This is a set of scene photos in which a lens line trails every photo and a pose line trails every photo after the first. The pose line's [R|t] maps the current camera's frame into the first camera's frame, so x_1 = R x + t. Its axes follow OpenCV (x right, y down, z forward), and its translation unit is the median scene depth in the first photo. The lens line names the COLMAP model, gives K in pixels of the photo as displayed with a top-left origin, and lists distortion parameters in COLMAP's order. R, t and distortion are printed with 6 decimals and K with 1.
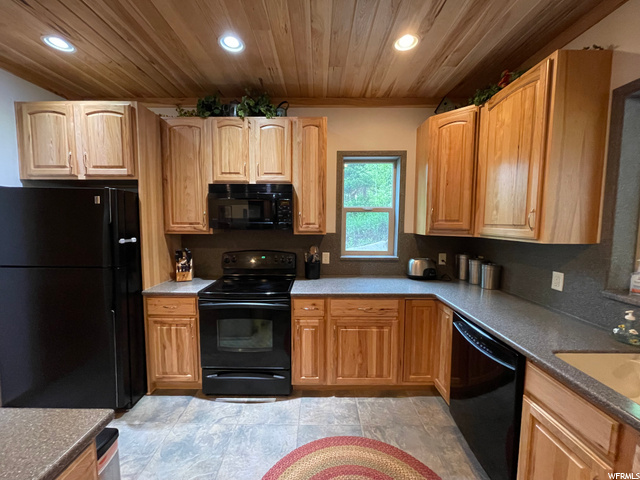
lens RADIAL K [[257.1, 0, 315.2], [0, 257.1, 242.9], [0, 0, 1]] dist [-0.007454, -0.000431]
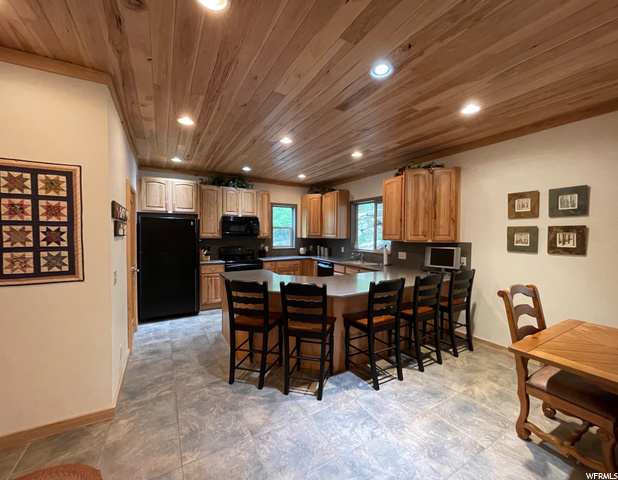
lens RADIAL K [[264.0, 0, 310.9], [0, 264.0, 240.5], [0, 0, 1]] dist [-0.000097, -0.000004]
pose [[0.864535, -0.011942, 0.502430, -0.905097], [0.037037, 0.998513, -0.039996, 0.109316], [-0.501206, 0.053186, 0.863692, -1.389005]]
